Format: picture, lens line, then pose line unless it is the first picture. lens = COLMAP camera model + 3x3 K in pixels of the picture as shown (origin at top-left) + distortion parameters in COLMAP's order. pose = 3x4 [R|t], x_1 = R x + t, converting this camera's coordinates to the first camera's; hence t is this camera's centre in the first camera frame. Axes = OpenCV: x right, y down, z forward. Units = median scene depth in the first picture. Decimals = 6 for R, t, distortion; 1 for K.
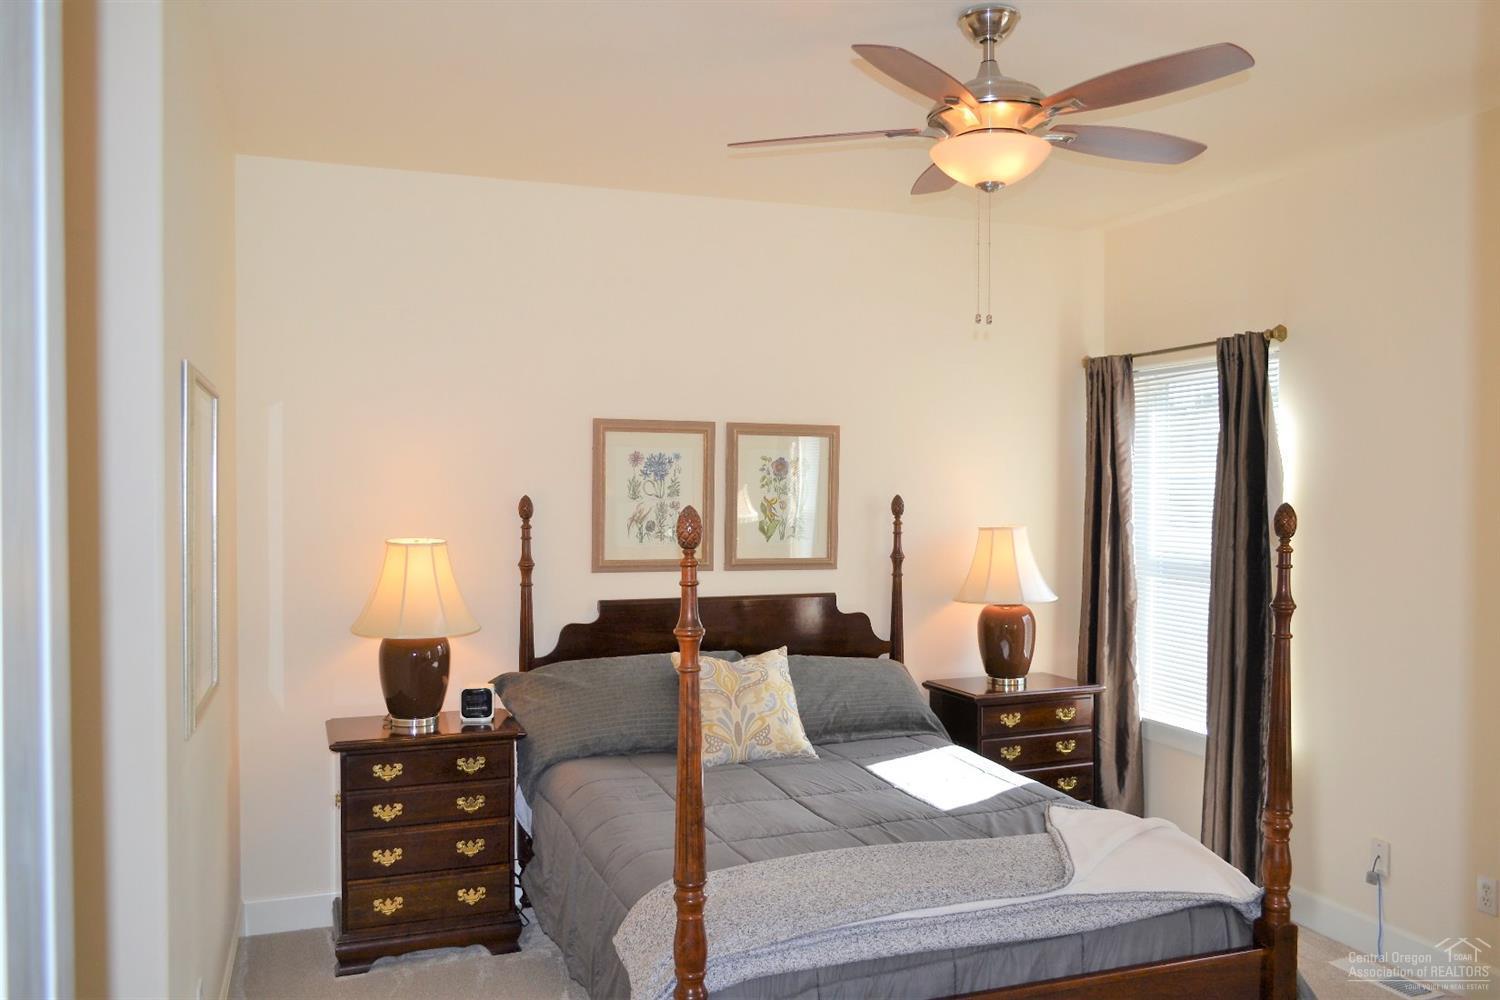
lens RADIAL K [[1202.9, 0, 753.6], [0, 1202.9, 515.1], [0, 0, 1]] dist [-0.006523, -0.003245]
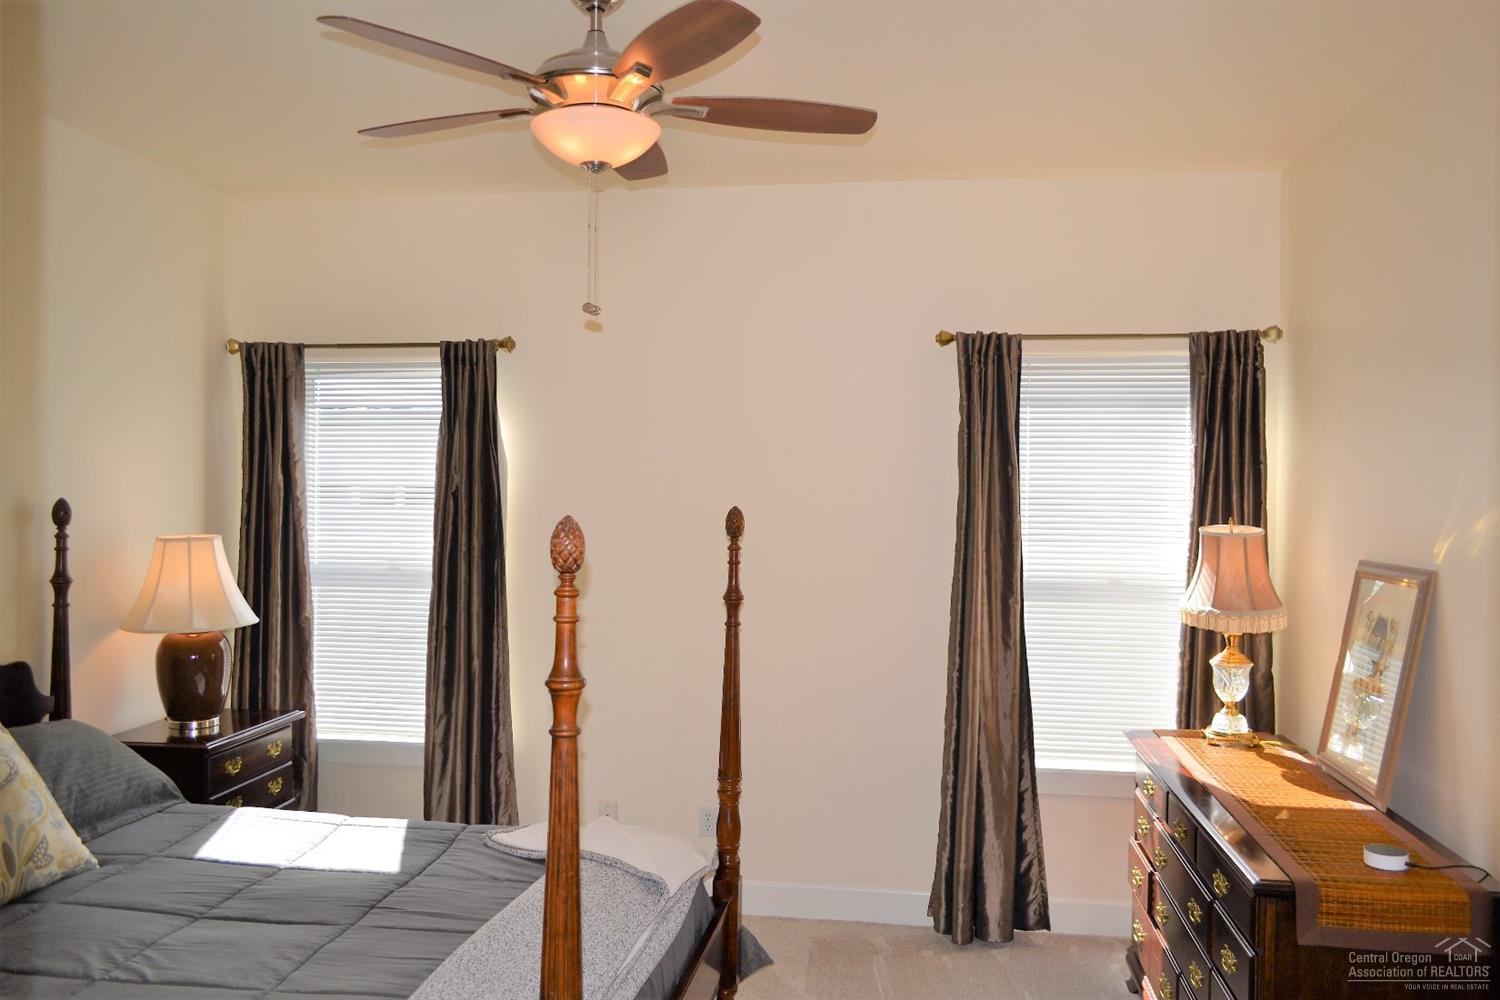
lens RADIAL K [[1202.9, 0, 753.6], [0, 1202.9, 515.1], [0, 0, 1]] dist [-0.006523, -0.003245]
pose [[0.469256, -0.014037, 0.882951, -0.374092], [0.014316, 0.999863, 0.008287, -0.007158], [-0.882946, 0.008752, 0.469393, 0.304345]]
